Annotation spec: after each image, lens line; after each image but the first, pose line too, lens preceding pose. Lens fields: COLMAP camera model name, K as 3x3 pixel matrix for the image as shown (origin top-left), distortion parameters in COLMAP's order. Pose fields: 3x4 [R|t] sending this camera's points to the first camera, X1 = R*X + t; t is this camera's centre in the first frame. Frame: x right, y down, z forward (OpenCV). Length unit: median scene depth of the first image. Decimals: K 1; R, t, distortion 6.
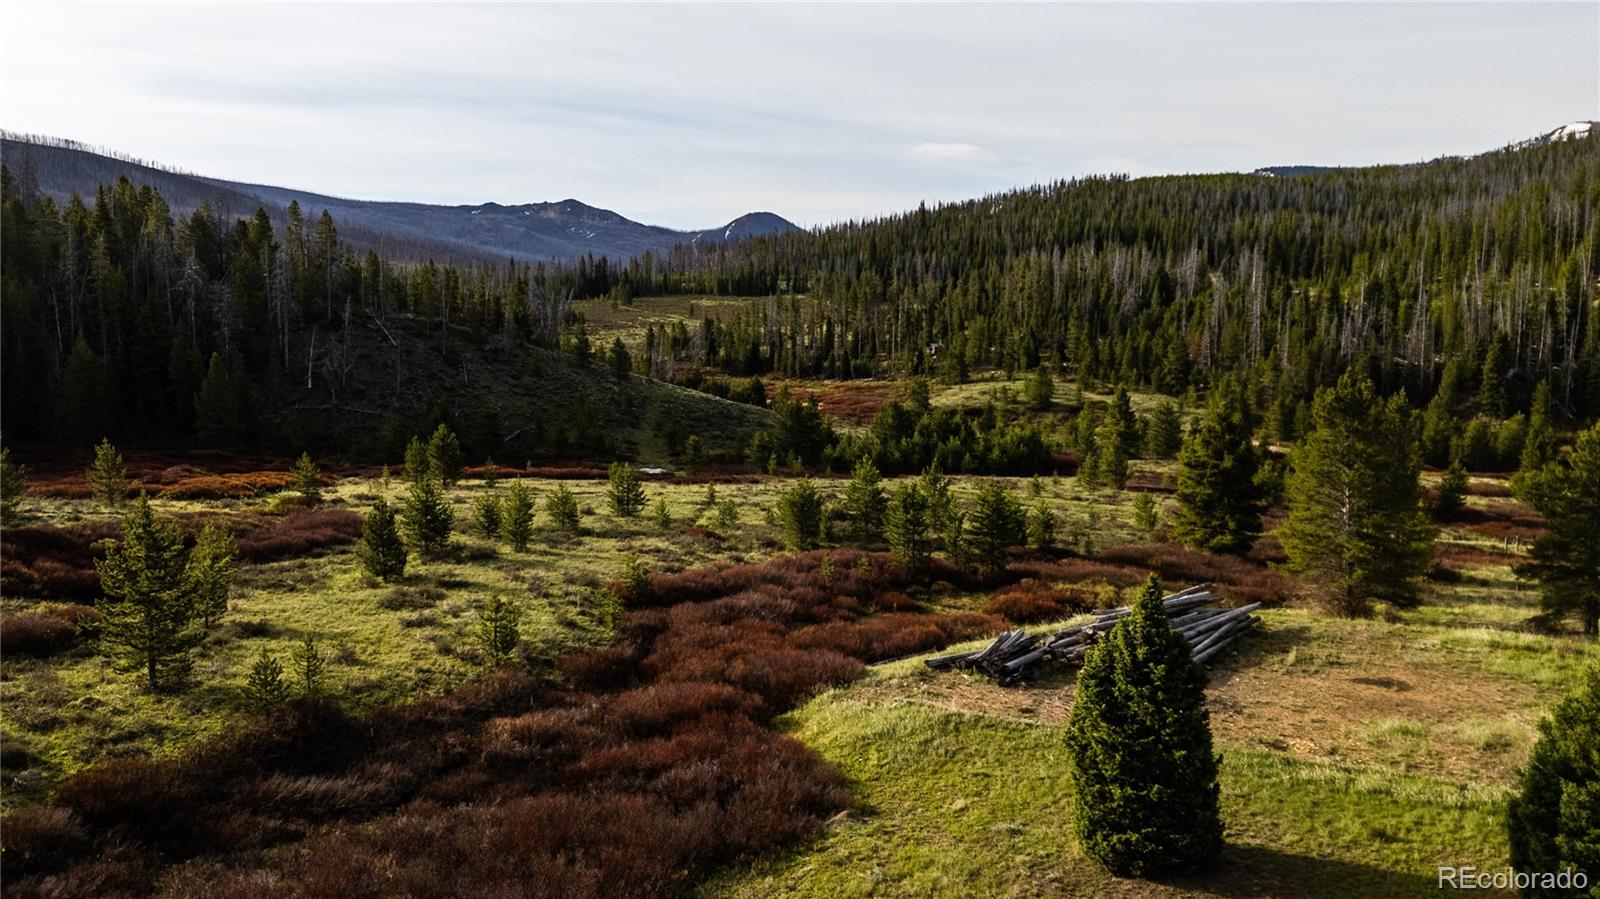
lens RADIAL K [[1168.5, 0, 800.0], [0, 1168.5, 449.5], [0, 0, 1]] dist [0.072652, -0.067436]
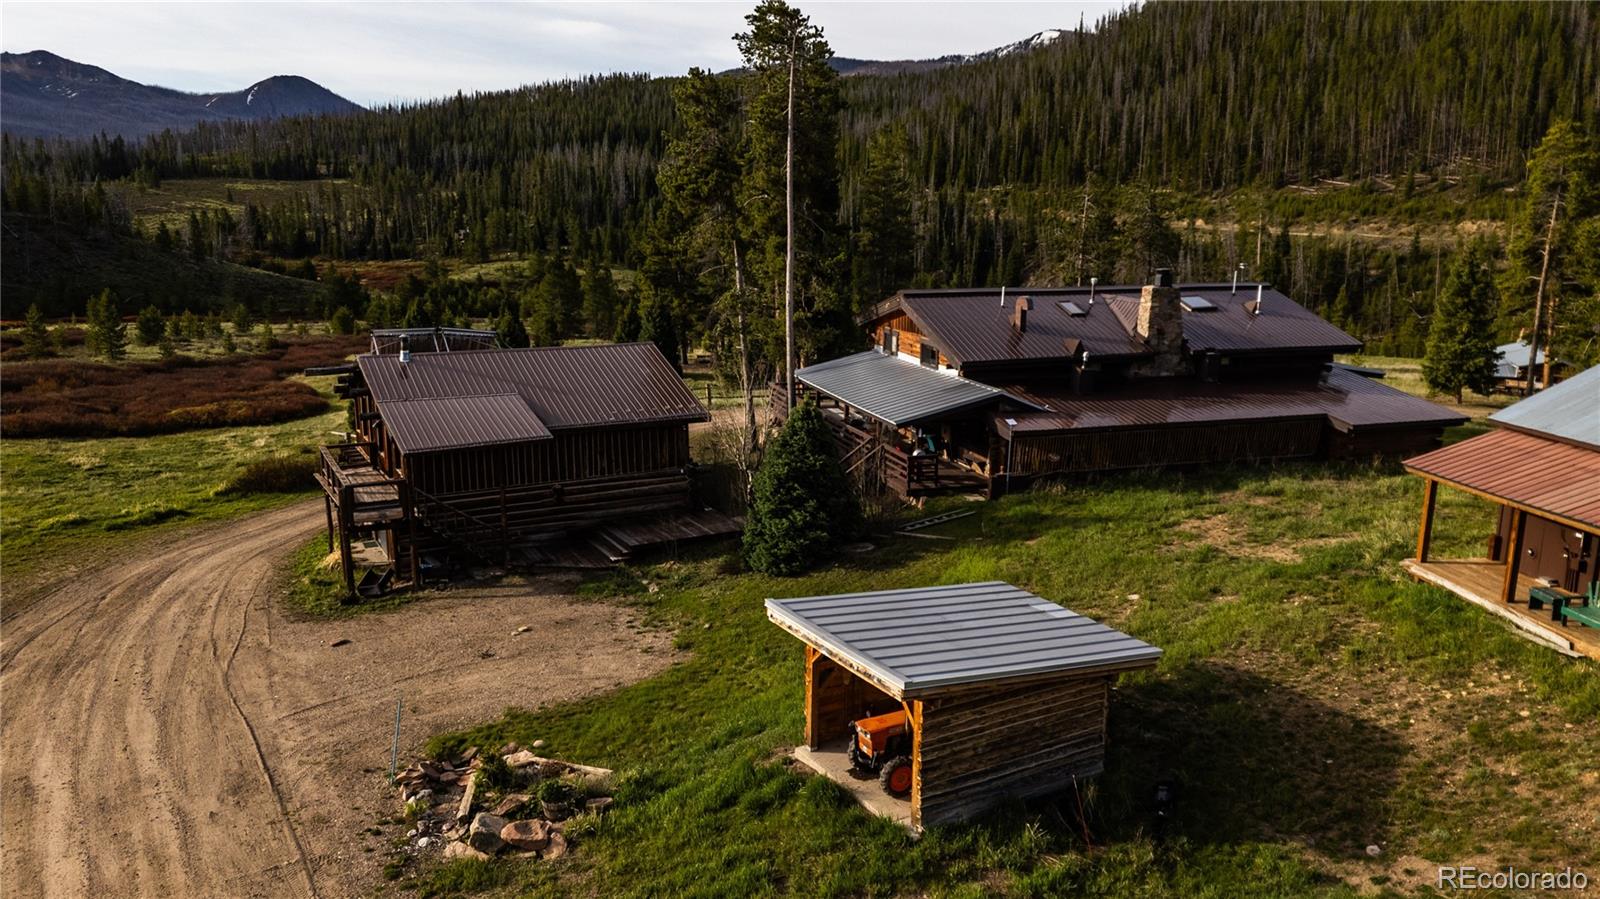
lens RADIAL K [[1168.5, 0, 800.0], [0, 1168.5, 449.5], [0, 0, 1]] dist [0.072652, -0.067436]
pose [[0.936117, -0.069887, 0.344674, 0.002740], [0.035338, 0.993788, 0.105527, 0.011271], [-0.349908, -0.086606, 0.932772, -0.164901]]
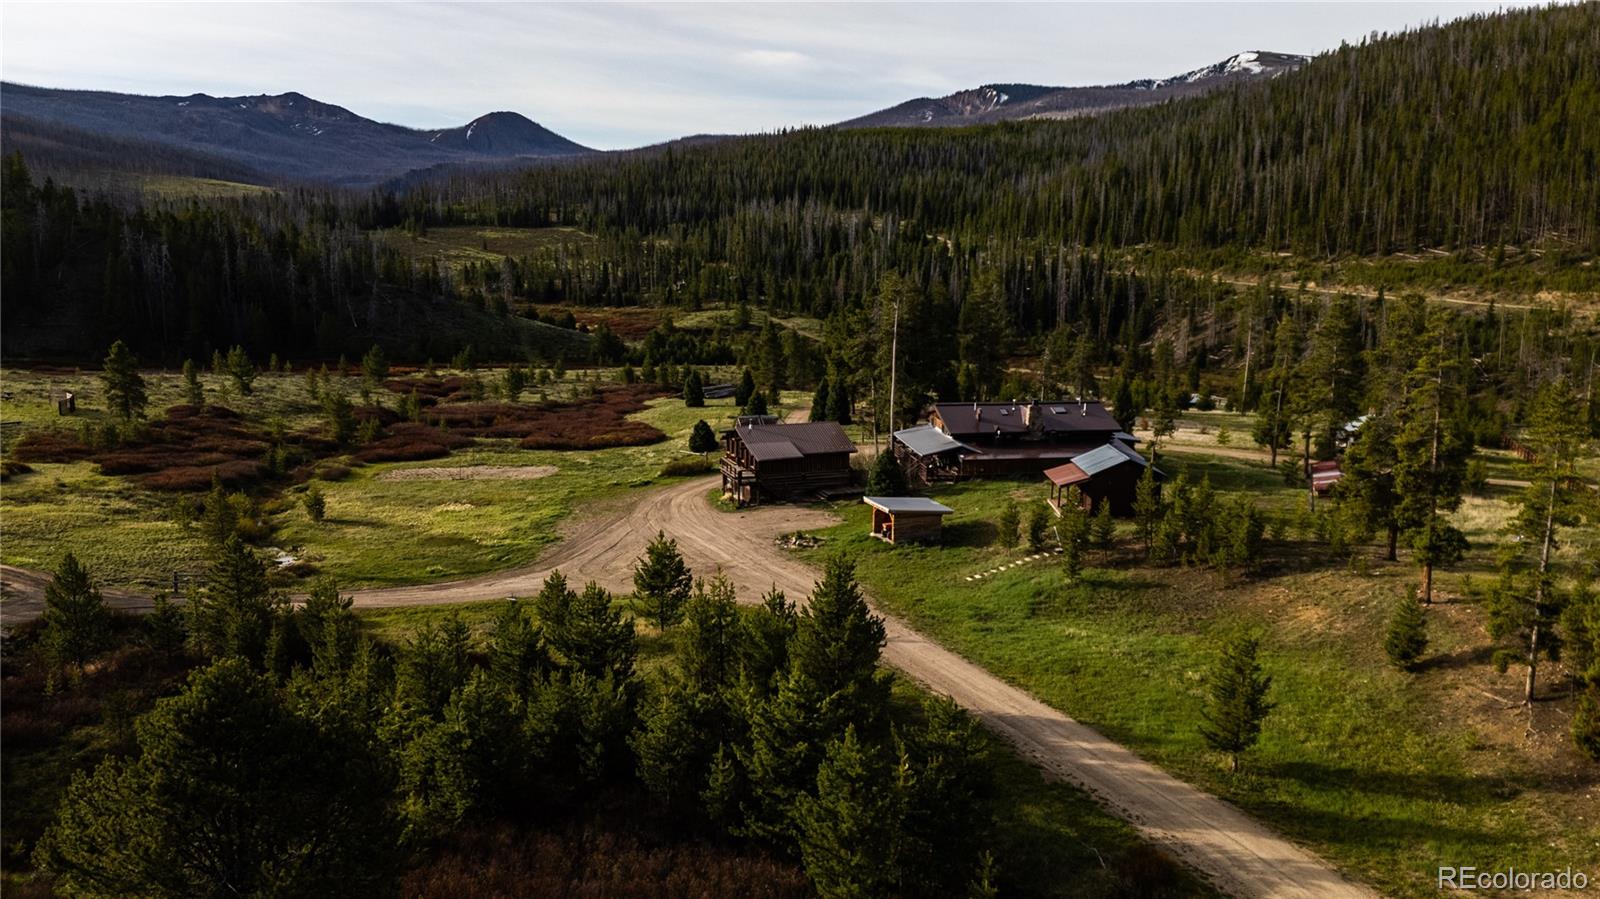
lens RADIAL K [[1168.5, 0, 800.0], [0, 1168.5, 449.5], [0, 0, 1]] dist [0.072652, -0.067436]
pose [[0.978475, -0.035323, 0.203321, -0.025018], [0.018861, 0.996426, 0.082341, 0.000791], [-0.205503, -0.076734, 0.975644, -0.277651]]
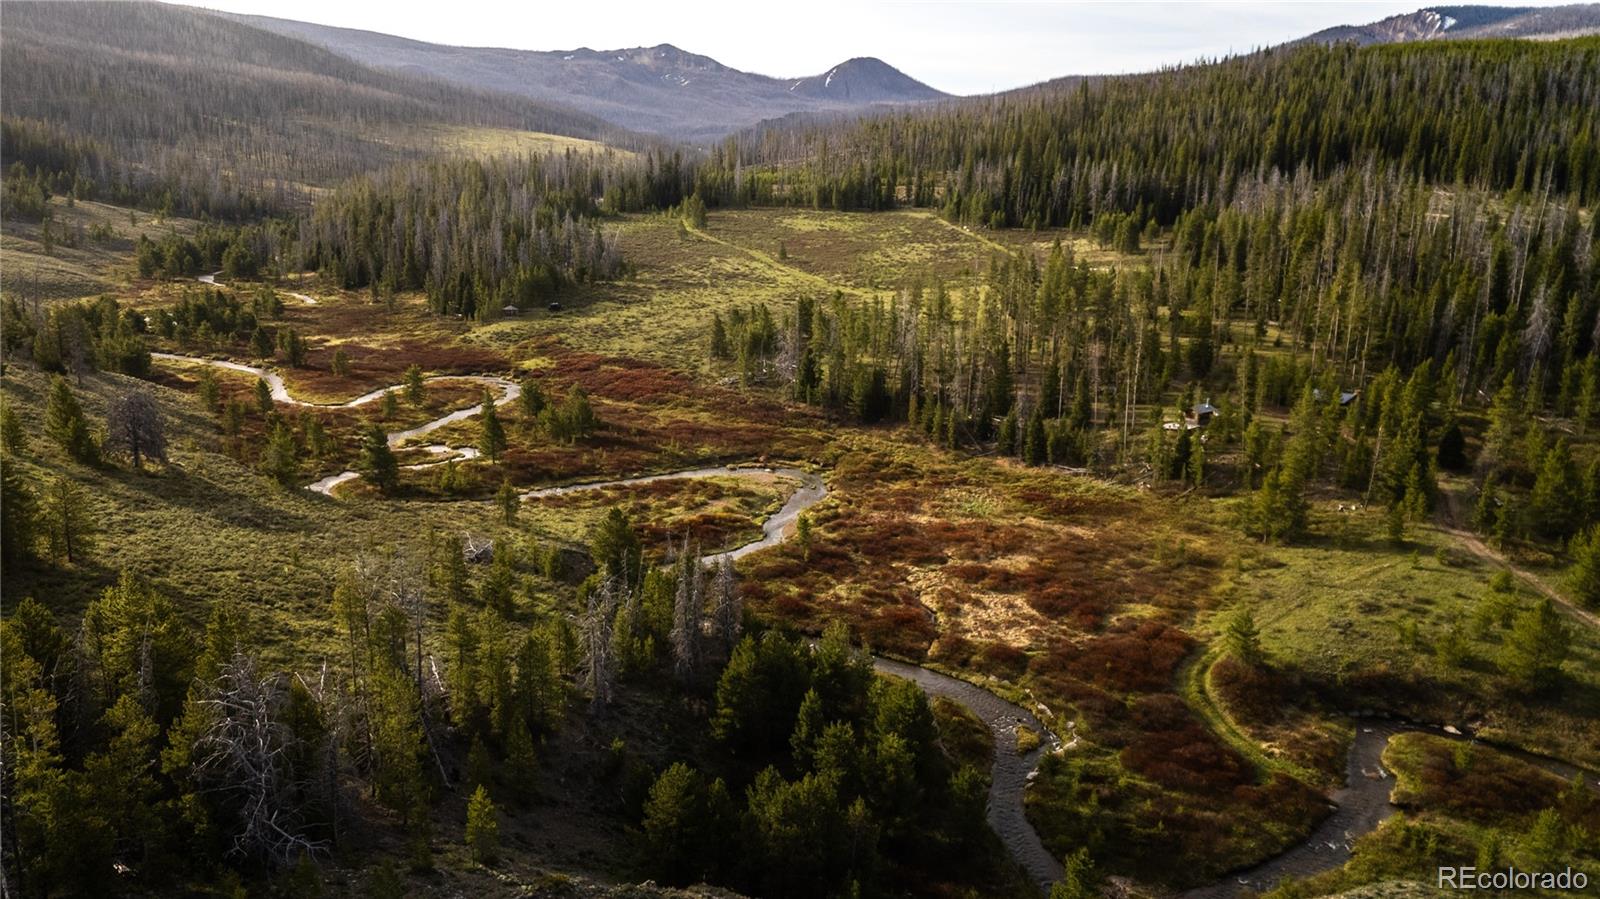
lens RADIAL K [[1168.5, 0, 800.0], [0, 1168.5, 449.5], [0, 0, 1]] dist [0.072652, -0.067436]
pose [[0.996517, 0.028394, -0.078402, -0.019441], [-0.018464, 0.992037, 0.124589, -0.080220], [0.081316, -0.122708, 0.989106, 0.240668]]
